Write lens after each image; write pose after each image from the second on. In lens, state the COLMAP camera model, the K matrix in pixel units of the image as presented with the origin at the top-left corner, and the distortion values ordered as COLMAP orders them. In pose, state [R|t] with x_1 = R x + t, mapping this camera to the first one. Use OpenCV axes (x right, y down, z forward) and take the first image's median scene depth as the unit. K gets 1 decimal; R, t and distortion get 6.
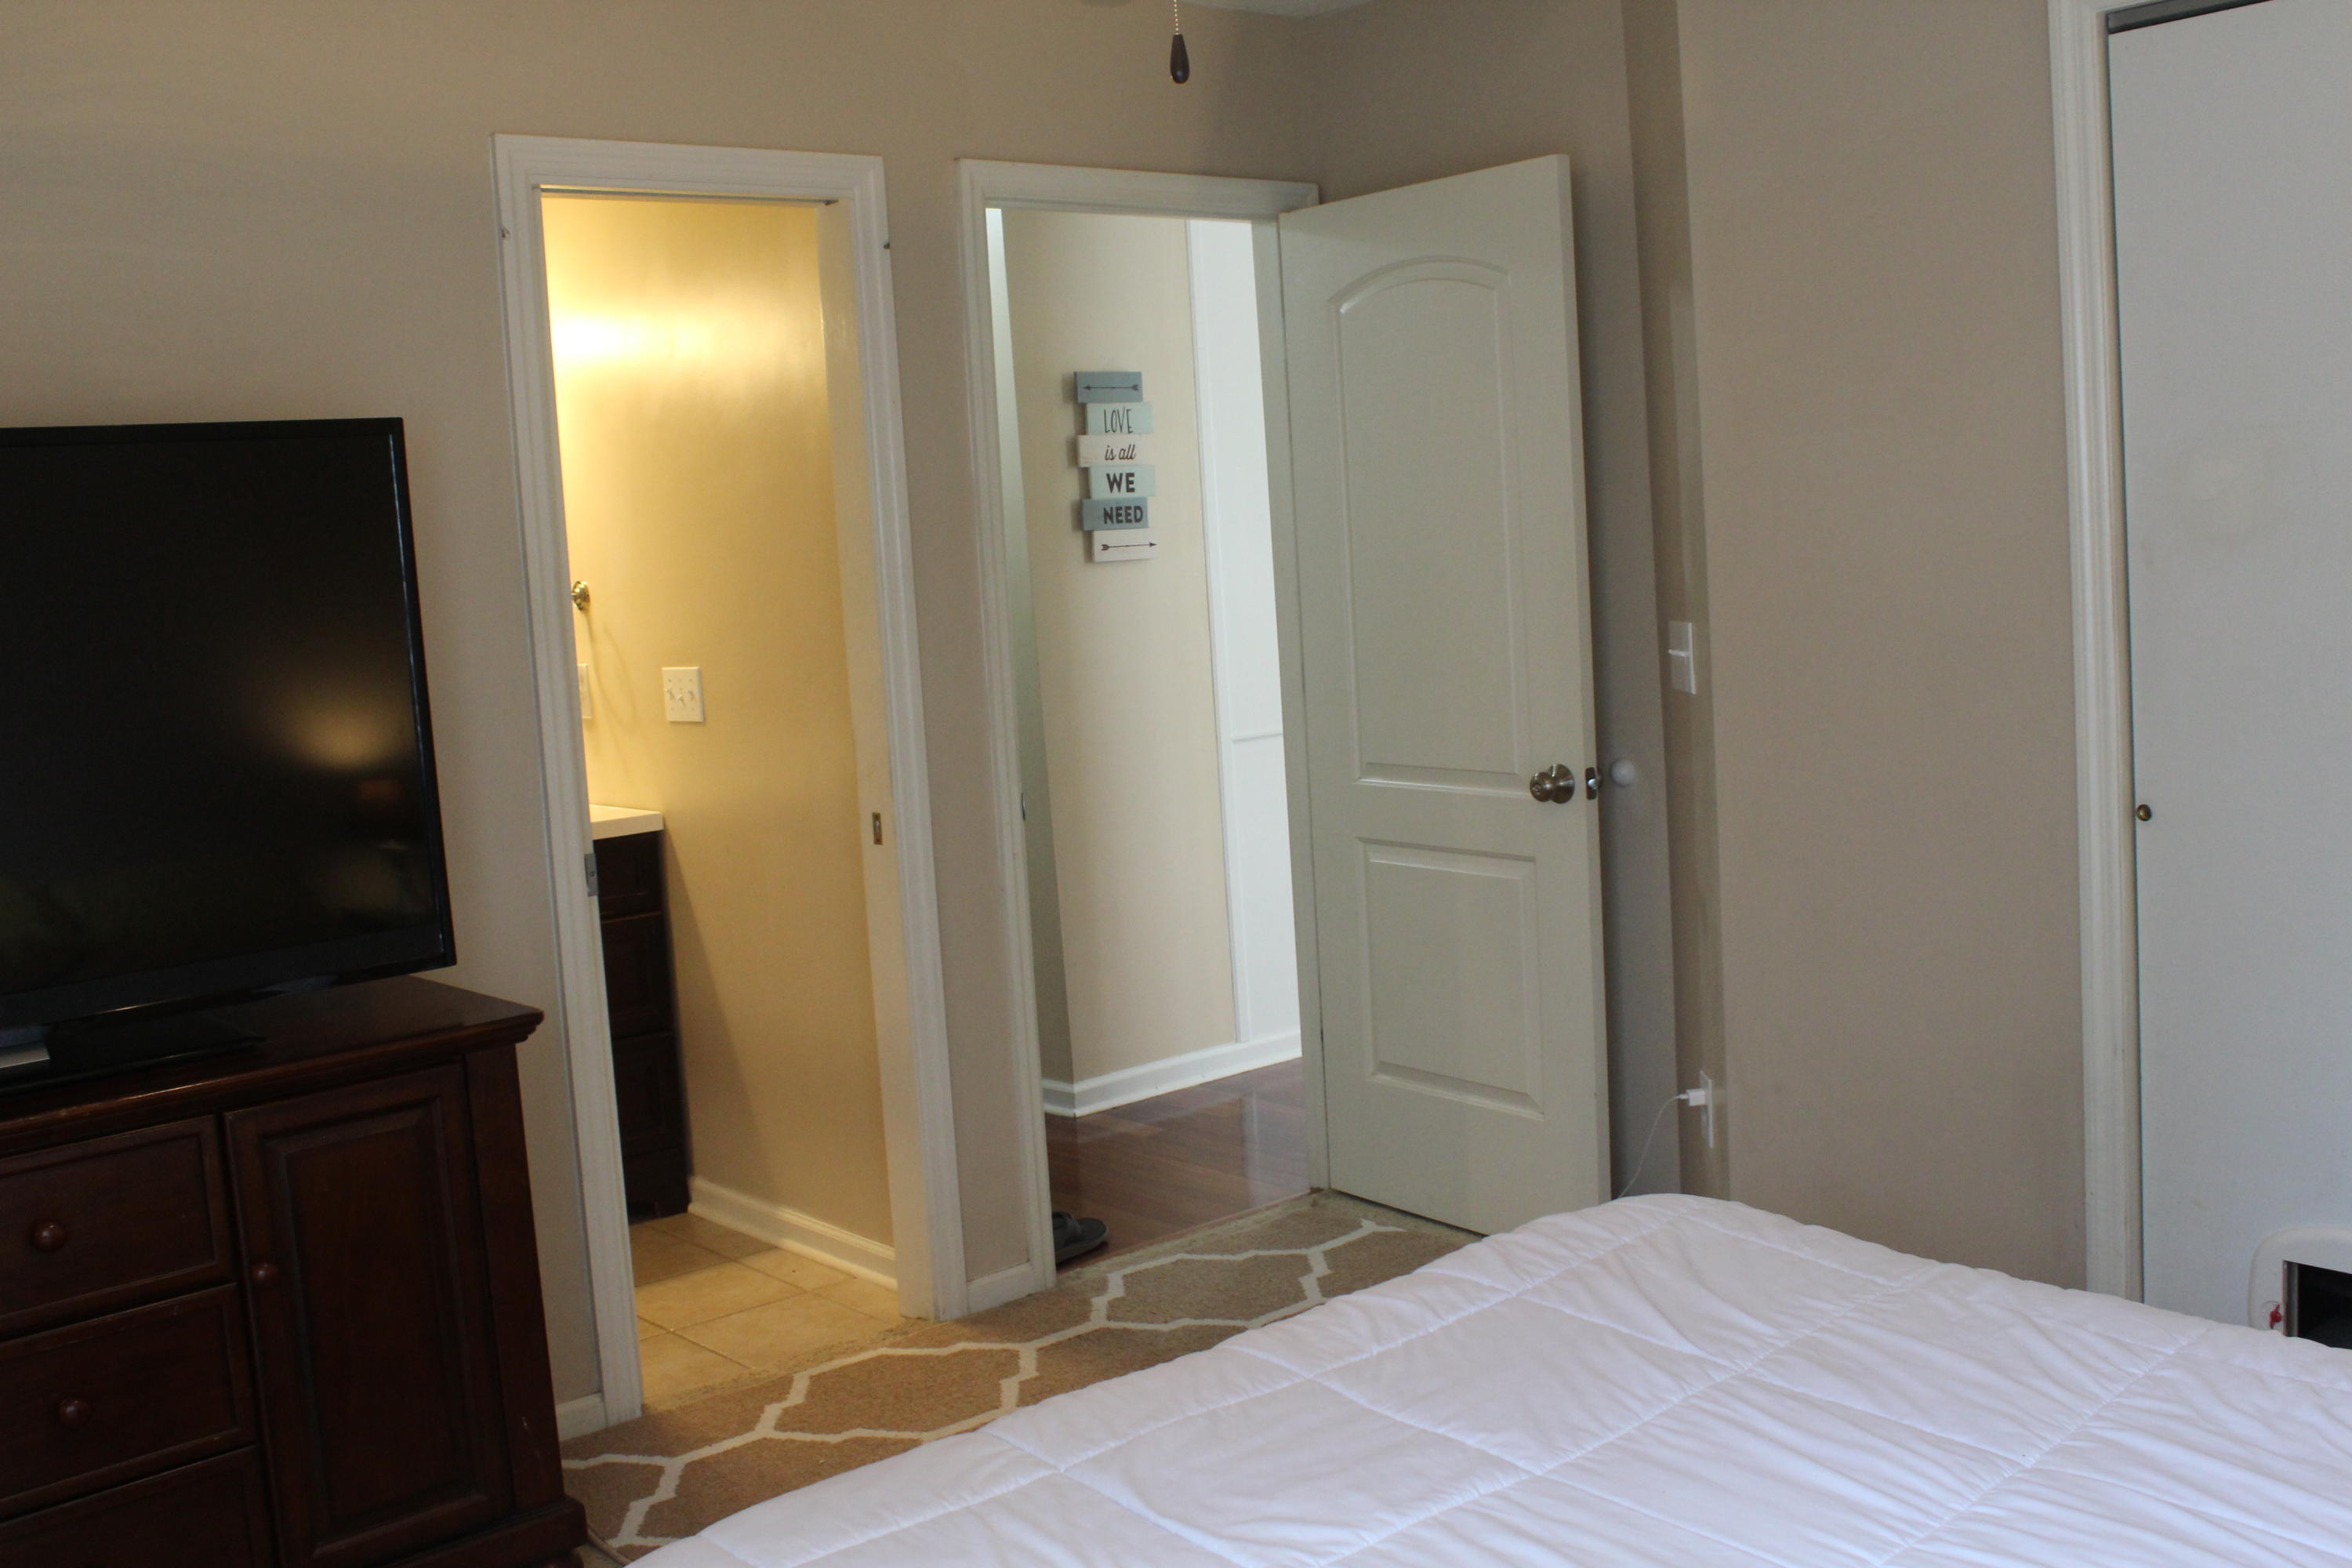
lens RADIAL K [[2335.5, 0, 1168.8], [0, 2335.5, 781.3], [0, 0, 1]] dist [-0.130053, 0.138571]
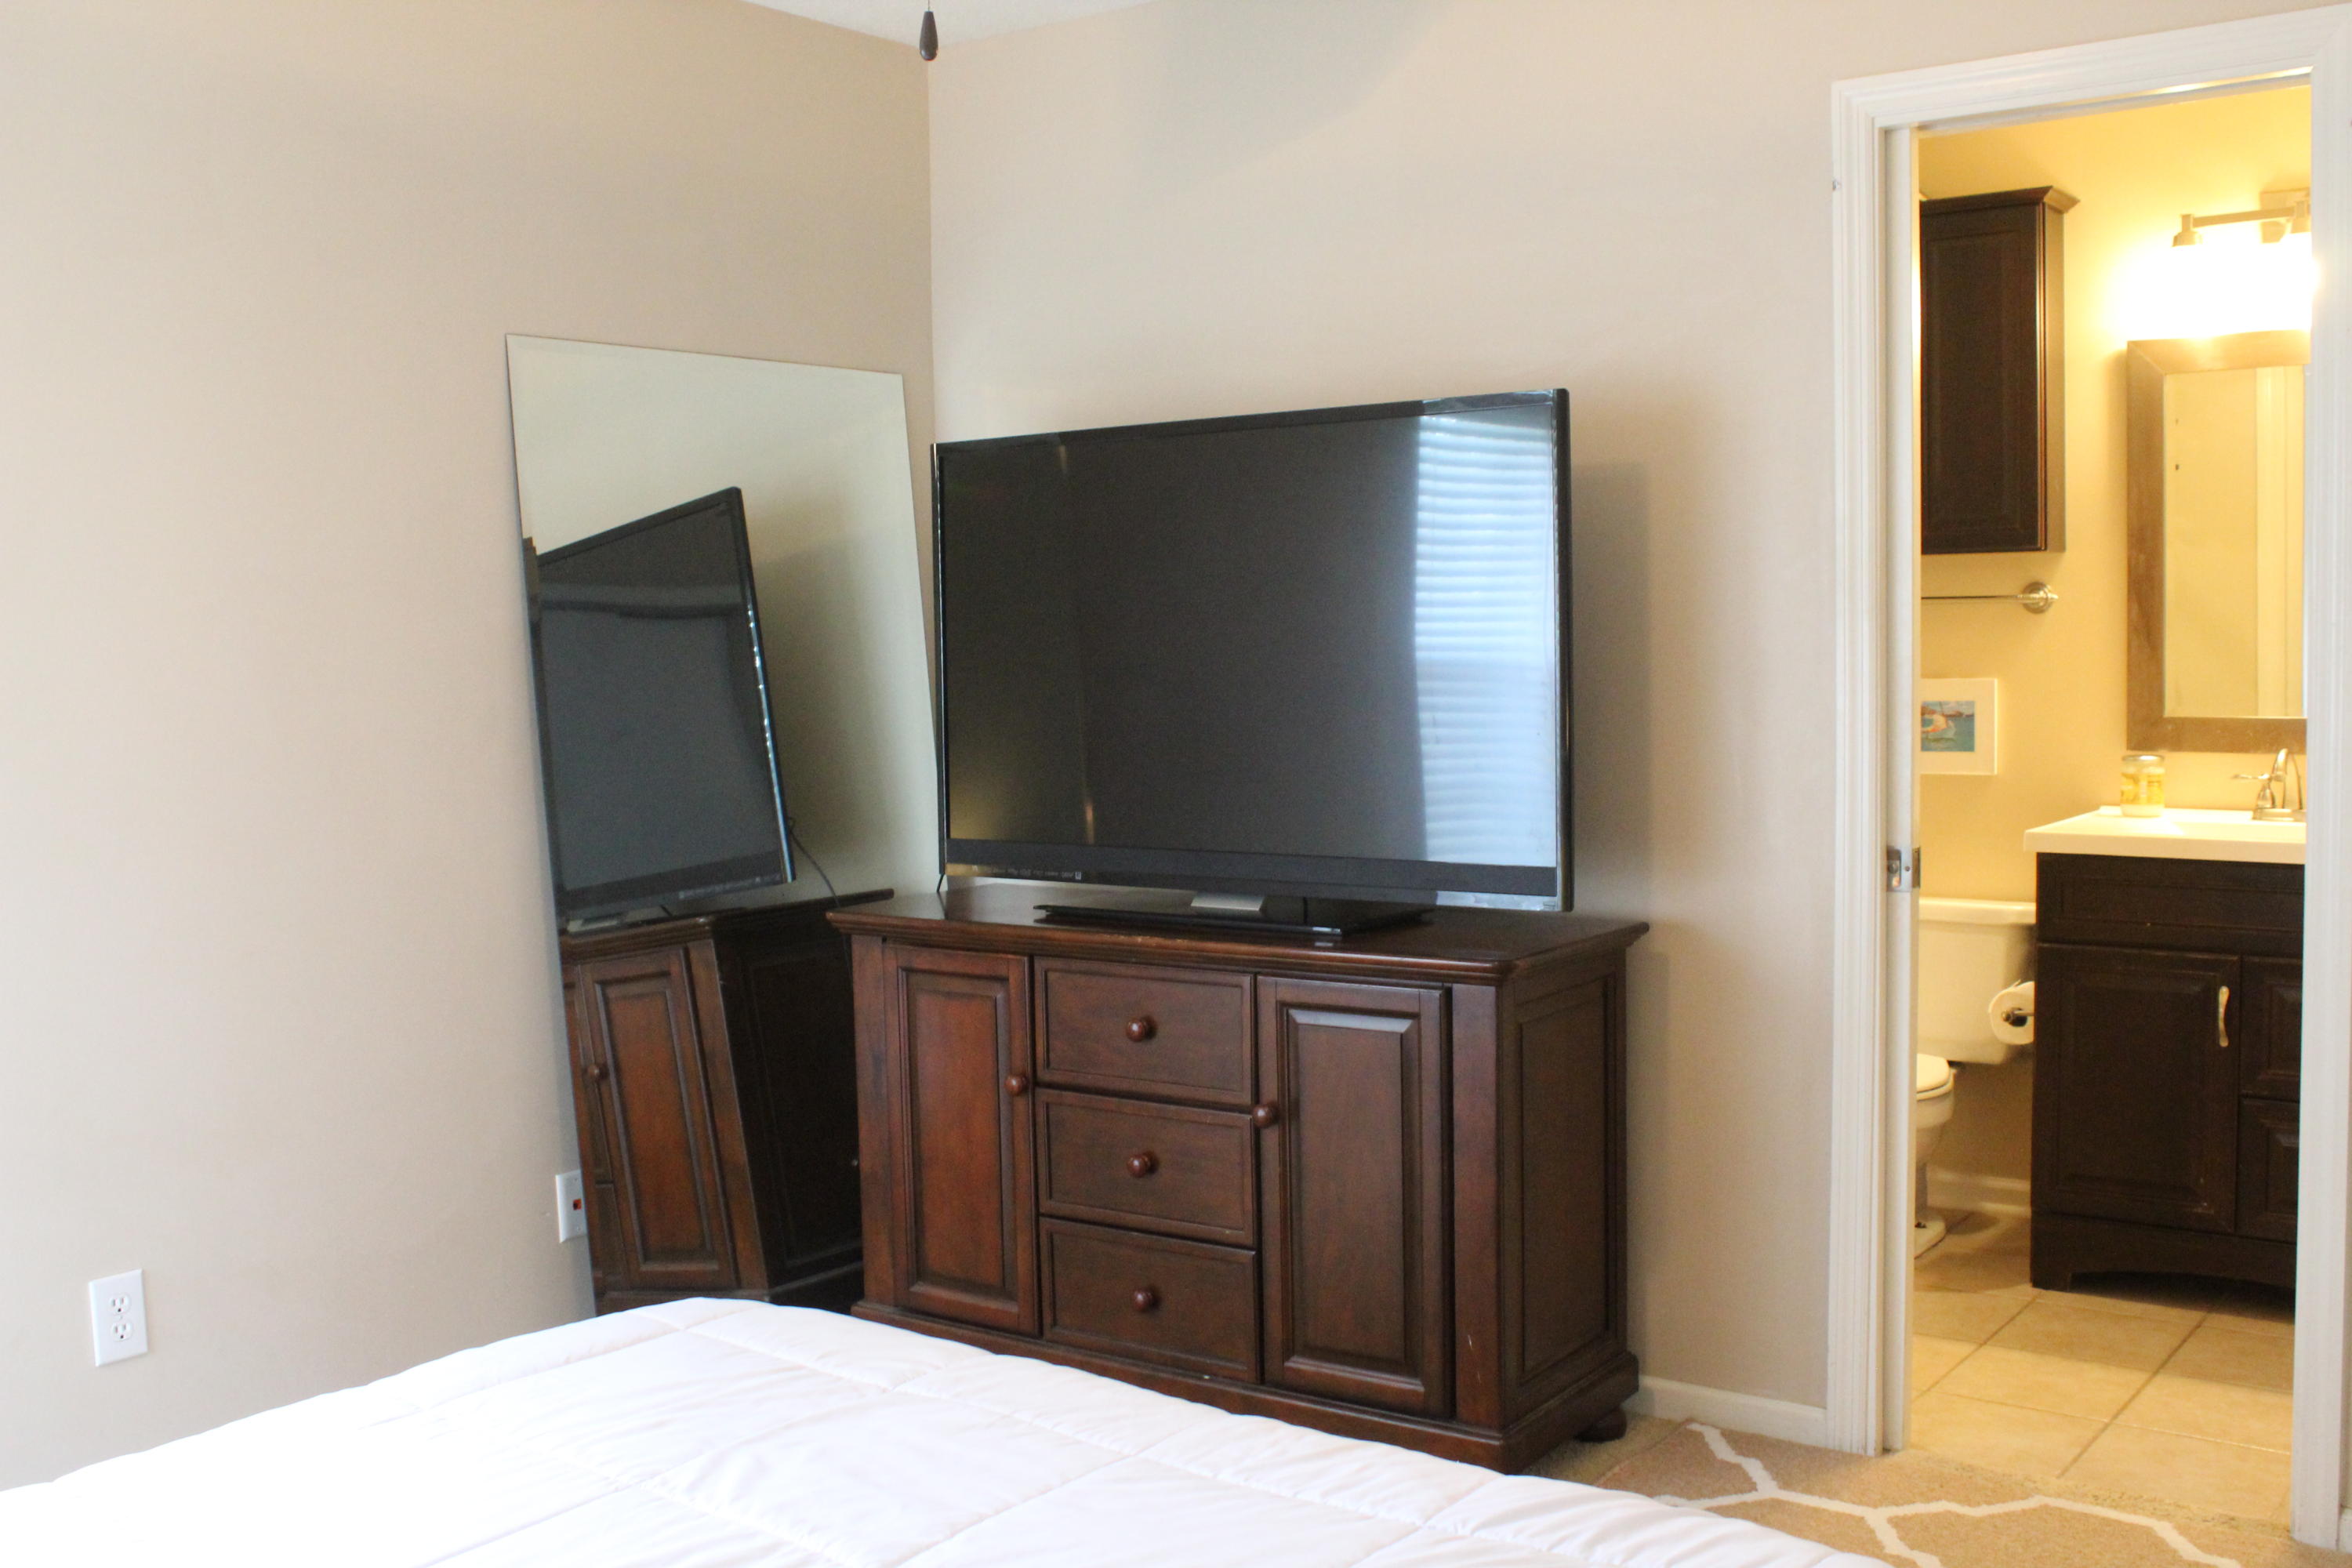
lens RADIAL K [[2335.5, 0, 1168.8], [0, 2335.5, 781.3], [0, 0, 1]] dist [-0.130053, 0.138571]
pose [[0.228015, 0.128025, -0.965204, 0.596309], [-0.104295, 0.988826, 0.106520, -0.065358], [0.968056, 0.076377, 0.238820, 0.516770]]
